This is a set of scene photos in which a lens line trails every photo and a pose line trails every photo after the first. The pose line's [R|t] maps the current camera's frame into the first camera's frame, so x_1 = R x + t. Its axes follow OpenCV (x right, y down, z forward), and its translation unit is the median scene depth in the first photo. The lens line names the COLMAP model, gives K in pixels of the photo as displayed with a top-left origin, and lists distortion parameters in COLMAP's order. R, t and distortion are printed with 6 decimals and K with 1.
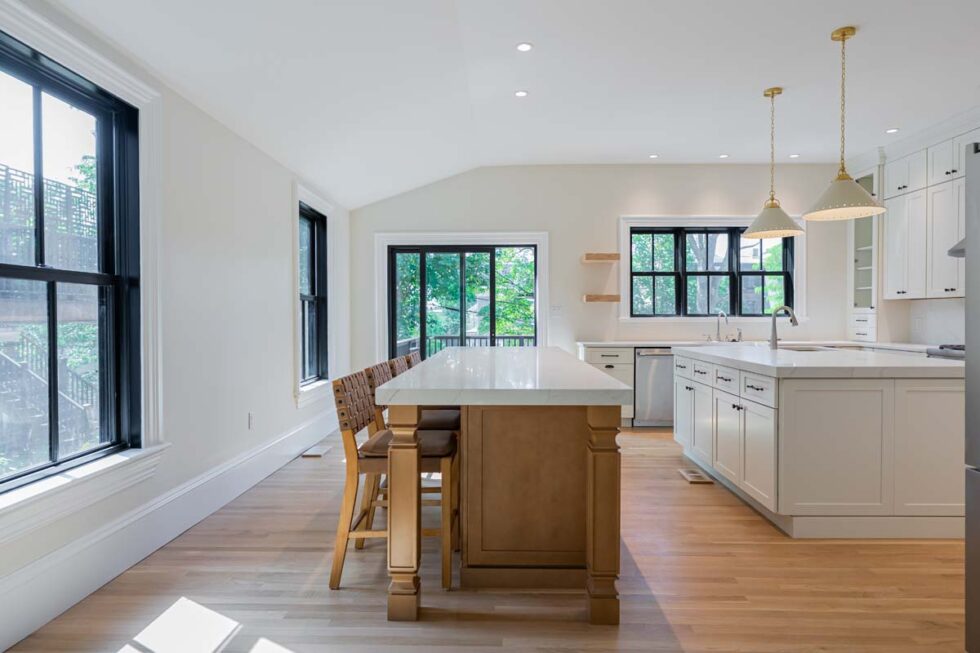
lens RADIAL K [[561.5, 0, 490.0], [0, 561.5, 326.5], [0, 0, 1]] dist [-0.005439, 0.000433]
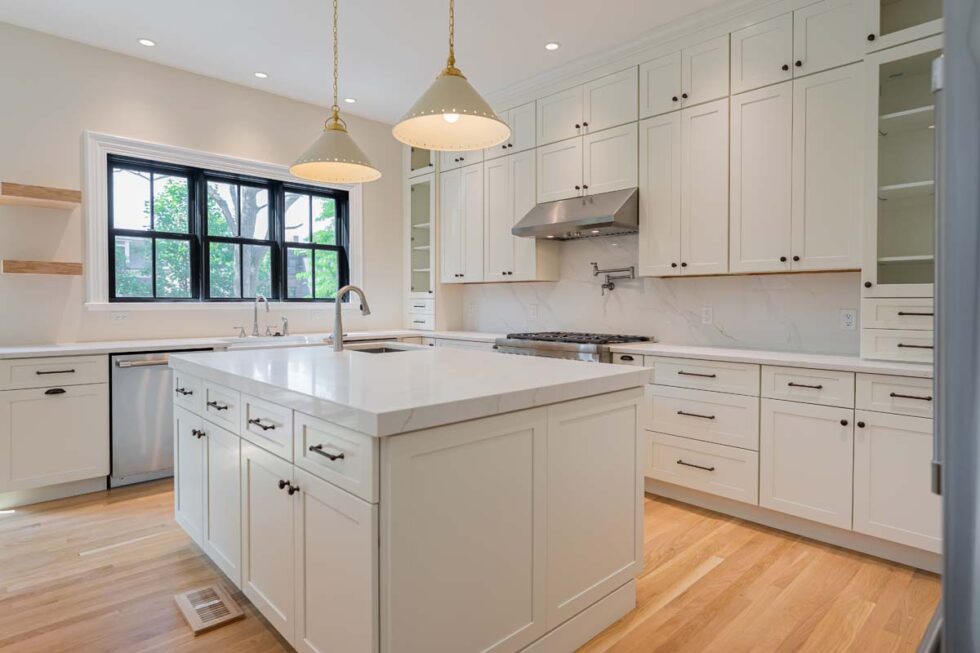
lens RADIAL K [[549.8, 0, 489.3], [0, 549.8, 309.6], [0, 0, 1]] dist [0.000987, -0.000315]
pose [[0.710350, -0.006503, 0.703819, 0.127496], [0.009459, 0.999955, -0.000308, -0.004360], [-0.703786, 0.006877, 0.710379, 0.298623]]
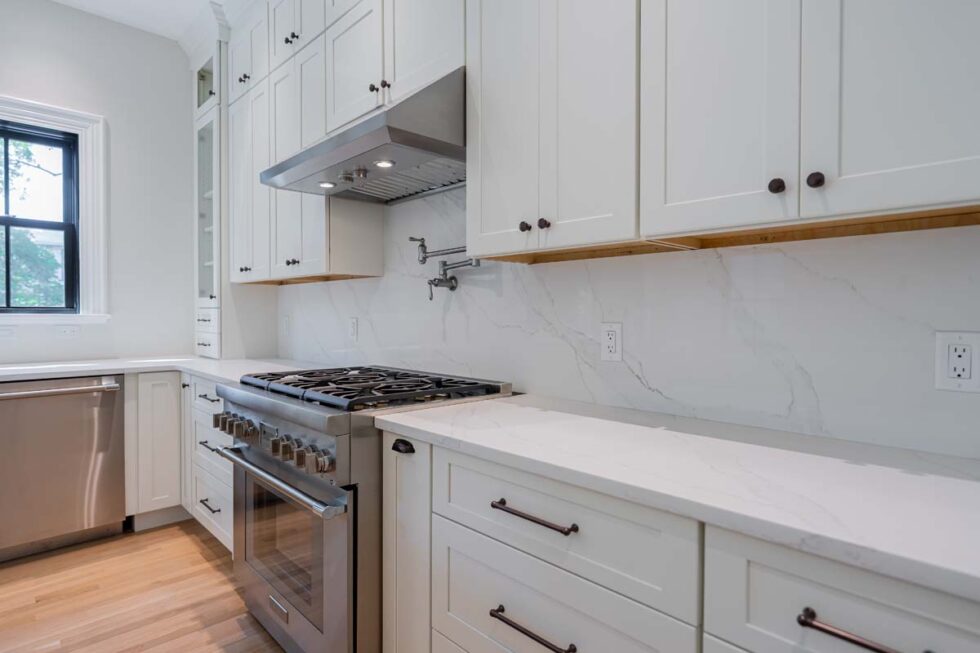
lens RADIAL K [[537.8, 0, 490.6], [0, 537.8, 320.5], [0, 0, 1]] dist [-0.000877, 0.001548]
pose [[0.707937, -0.004902, 0.706259, 0.475020], [0.008958, 0.999958, -0.002039, -0.006311], [-0.706219, 0.007770, 0.707951, 0.406147]]
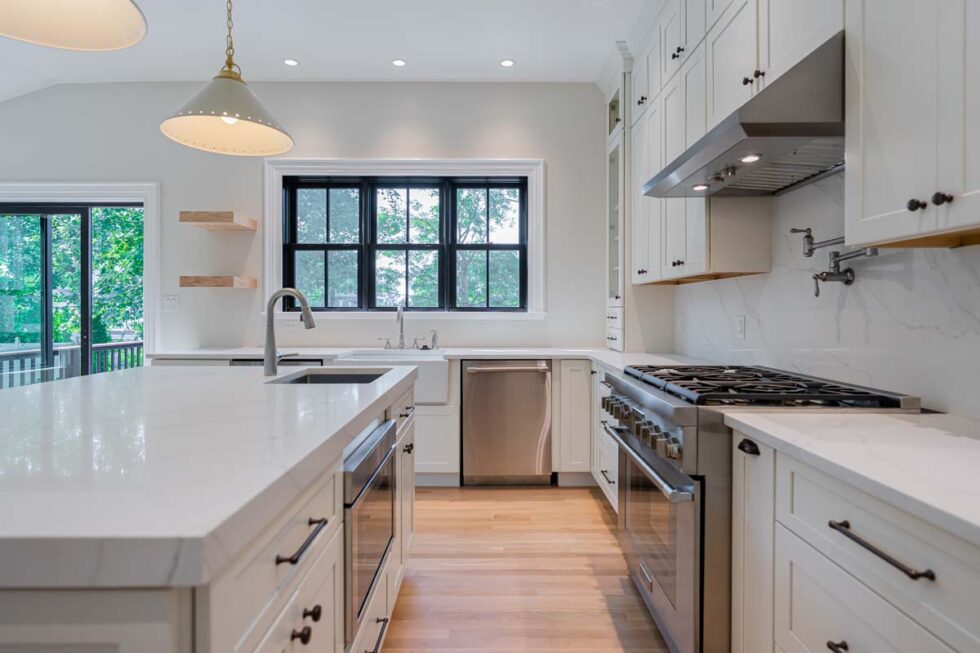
lens RADIAL K [[535.9, 0, 487.6], [0, 535.9, 314.8], [0, 0, 1]] dist [0.001255, 0.000444]
pose [[0.999799, 0.002538, 0.019900, 0.495424], [-0.002307, 0.999930, -0.011620, -0.005944], [-0.019928, 0.011572, 0.999734, 0.373700]]
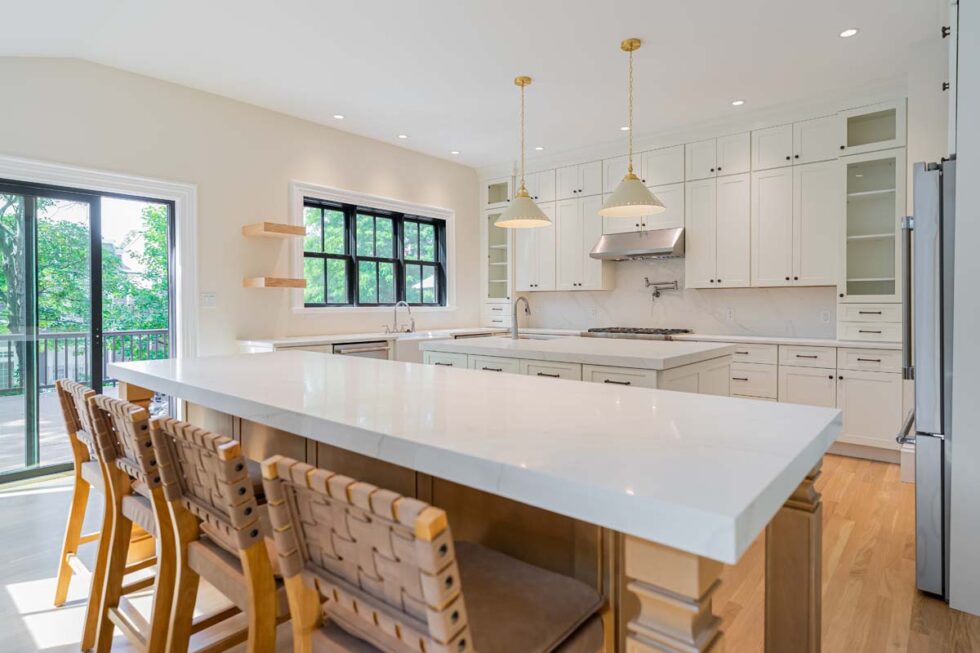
lens RADIAL K [[540.4, 0, 493.3], [0, 540.4, 308.7], [0, 0, 1]] dist [-0.001692, 0.000394]
pose [[0.633040, -0.004907, 0.774103, -0.189510], [0.013964, 0.999890, -0.005081, -0.006331], [-0.773993, 0.014026, 0.633039, 0.301556]]
